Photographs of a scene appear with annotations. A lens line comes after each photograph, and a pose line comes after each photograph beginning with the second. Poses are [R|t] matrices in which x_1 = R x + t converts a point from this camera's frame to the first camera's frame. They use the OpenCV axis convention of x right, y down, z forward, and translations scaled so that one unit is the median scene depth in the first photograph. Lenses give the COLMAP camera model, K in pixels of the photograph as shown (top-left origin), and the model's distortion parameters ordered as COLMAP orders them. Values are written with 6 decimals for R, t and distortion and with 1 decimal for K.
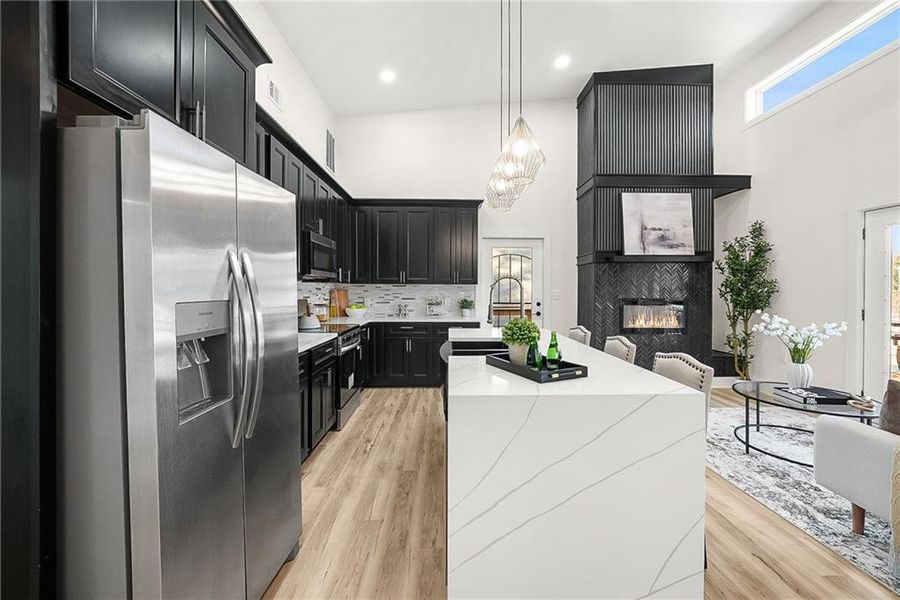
lens RADIAL K [[354.0, 0, 448.3], [0, 354.0, 294.4], [0, 0, 1]] dist [-0.011553, 0.001673]
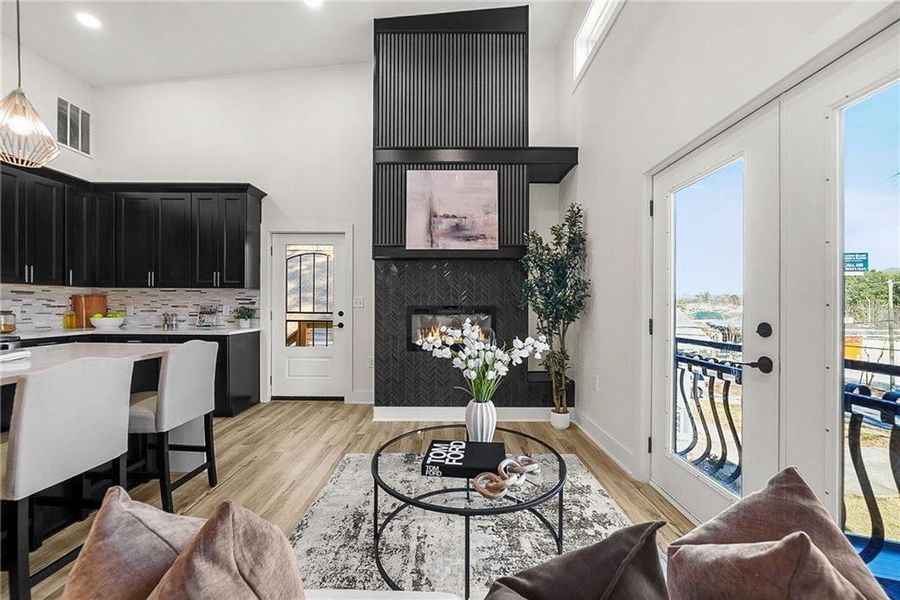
lens RADIAL K [[354.0, 0, 447.2], [0, 354.0, 304.1], [0, 0, 1]] dist [-0.011553, 0.001673]
pose [[0.999713, 0.003524, -0.023709, 0.604727], [-0.003901, 0.999866, -0.015868, 0.019650], [0.023649, 0.015956, 0.999593, 0.227350]]
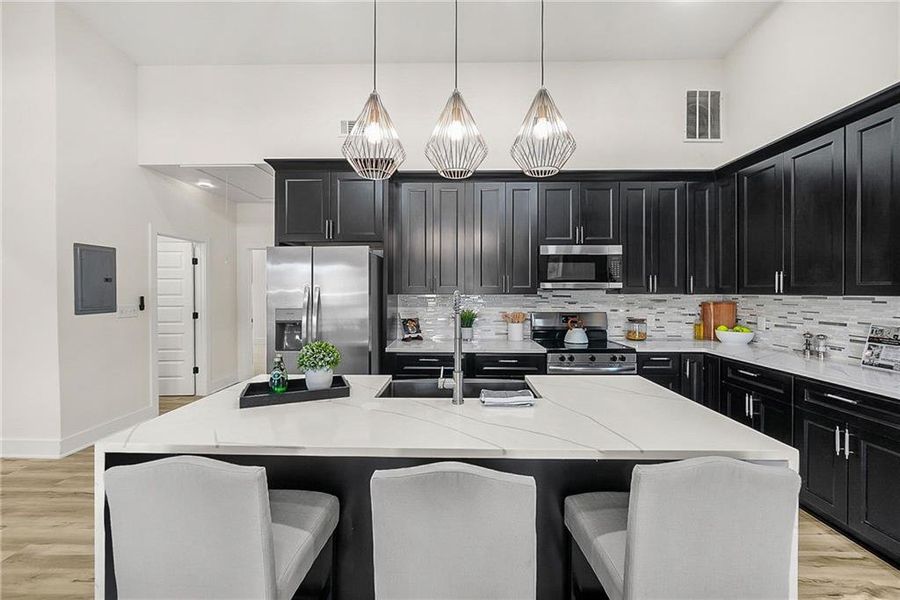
lens RADIAL K [[354.0, 0, 449.9], [0, 354.0, 297.9], [0, 0, 1]] dist [-0.011553, 0.001673]
pose [[-0.038854, 0.014252, -0.999143, 0.462297], [-0.011883, 0.999821, 0.014724, -0.028844], [0.999174, 0.012445, -0.038678, 0.546011]]
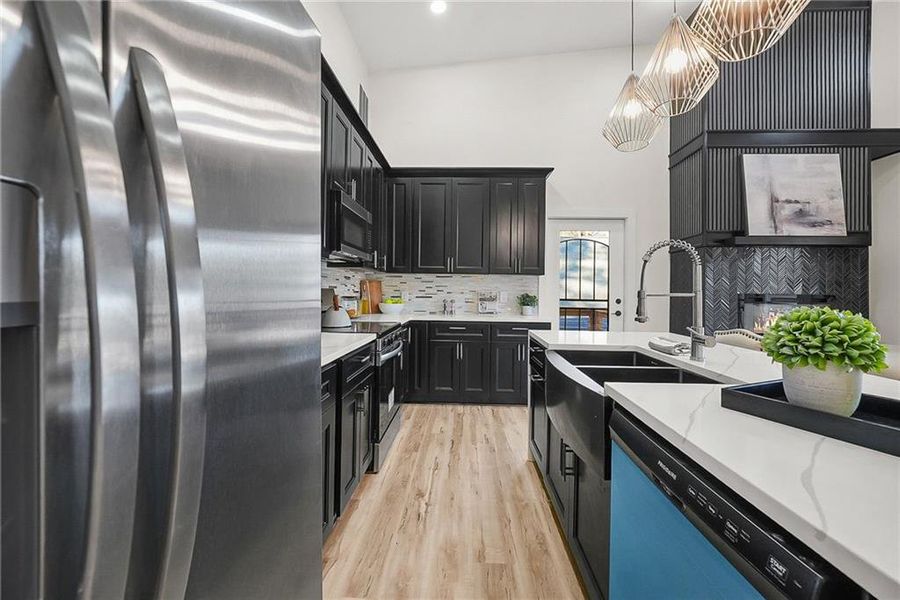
lens RADIAL K [[354.0, 0, 447.1], [0, 354.0, 291.1], [0, 0, 1]] dist [-0.011553, 0.001673]
pose [[0.997930, 0.009818, -0.063560, -0.090724], [-0.010770, 0.999835, -0.014648, 0.023517], [0.063405, 0.015303, 0.997871, 0.215052]]
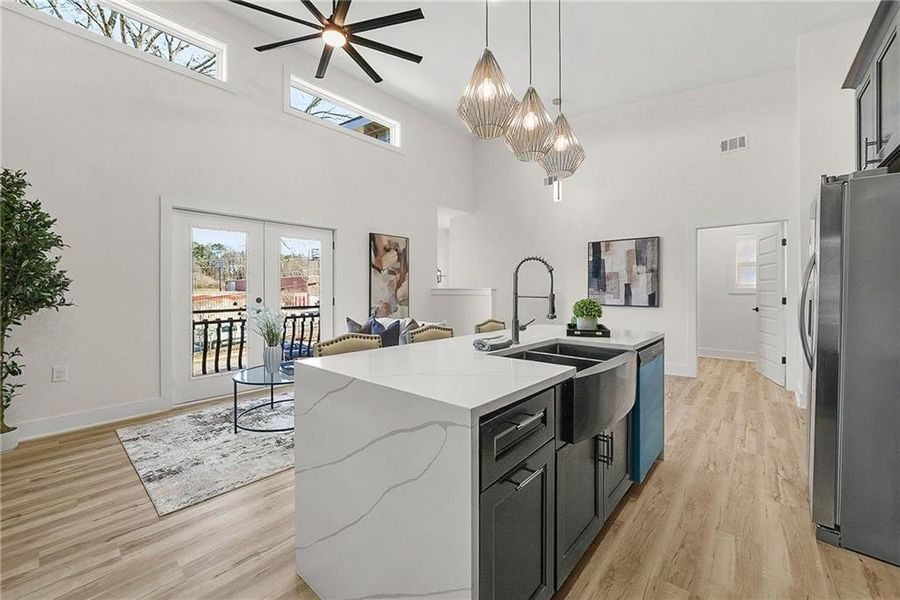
lens RADIAL K [[354.0, 0, 450.0], [0, 354.0, 292.1], [0, 0, 1]] dist [-0.011553, 0.001673]
pose [[-0.740905, -0.004378, 0.671596, -0.122283], [0.013501, 0.999680, 0.021411, 0.001430], [-0.671474, 0.024931, -0.740608, 0.924040]]
